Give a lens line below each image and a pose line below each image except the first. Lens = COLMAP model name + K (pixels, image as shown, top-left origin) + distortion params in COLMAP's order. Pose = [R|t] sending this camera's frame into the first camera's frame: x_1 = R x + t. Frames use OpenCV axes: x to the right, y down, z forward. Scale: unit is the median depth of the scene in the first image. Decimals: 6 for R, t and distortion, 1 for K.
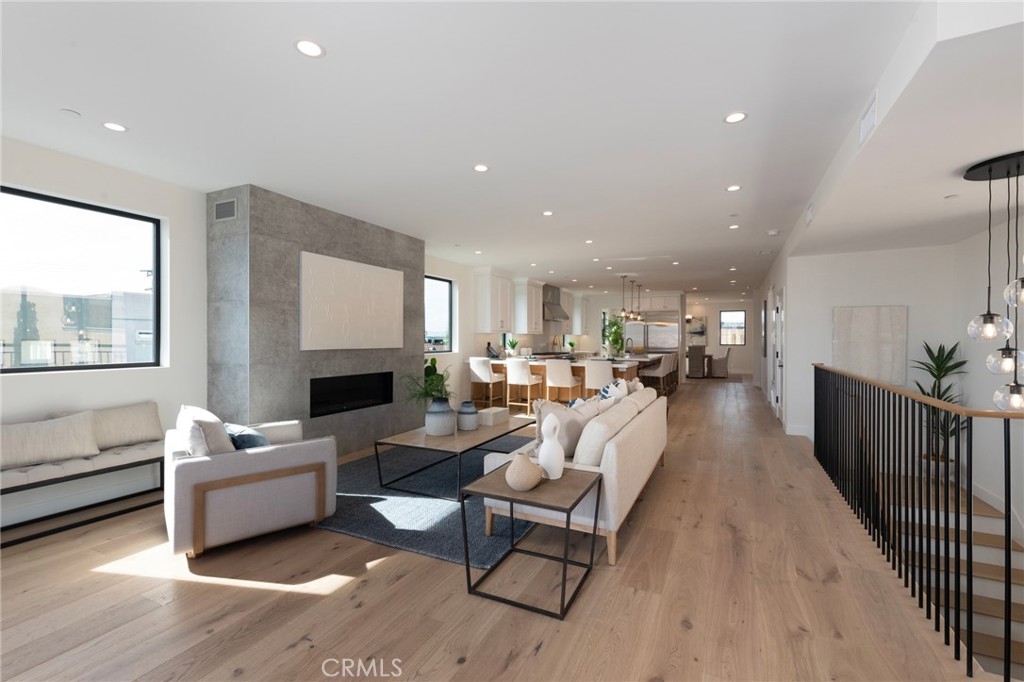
lens RADIAL K [[440.7, 0, 511.6], [0, 440.7, 340.4], [0, 0, 1]] dist [0.000985, 0.000027]
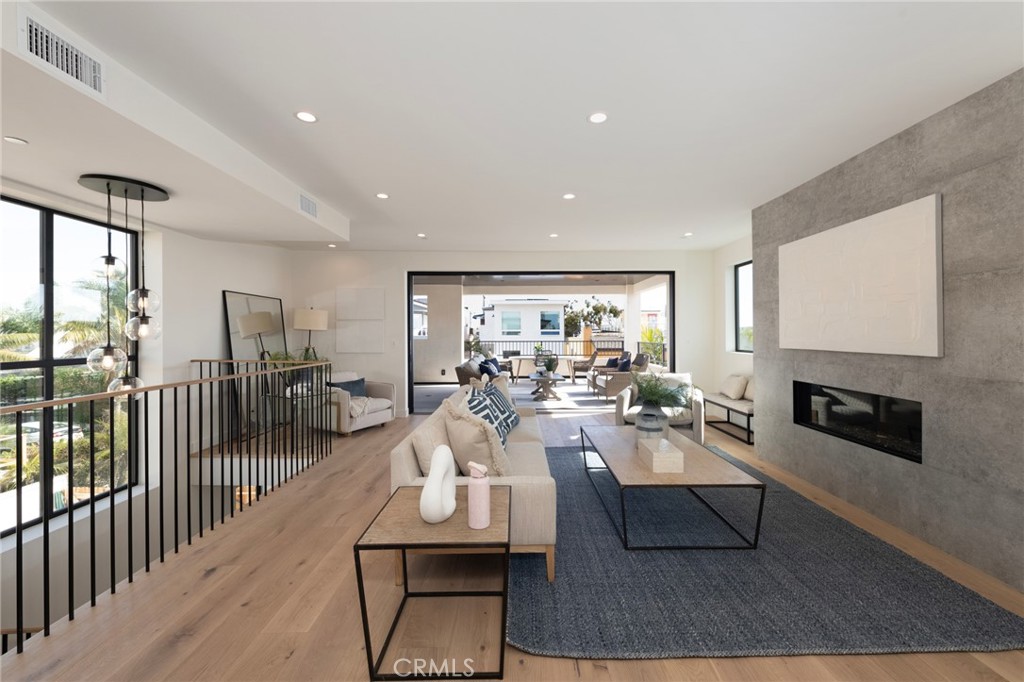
lens RADIAL K [[423.0, 0, 514.2], [0, 423.0, 334.3], [0, 0, 1]] dist [-0.001677, -0.000054]
pose [[-0.901180, 0.000459, -0.433445, 0.441901], [-0.000974, 0.999995, 0.003084, -0.010060], [0.433445, 0.003201, -0.901175, 1.526035]]
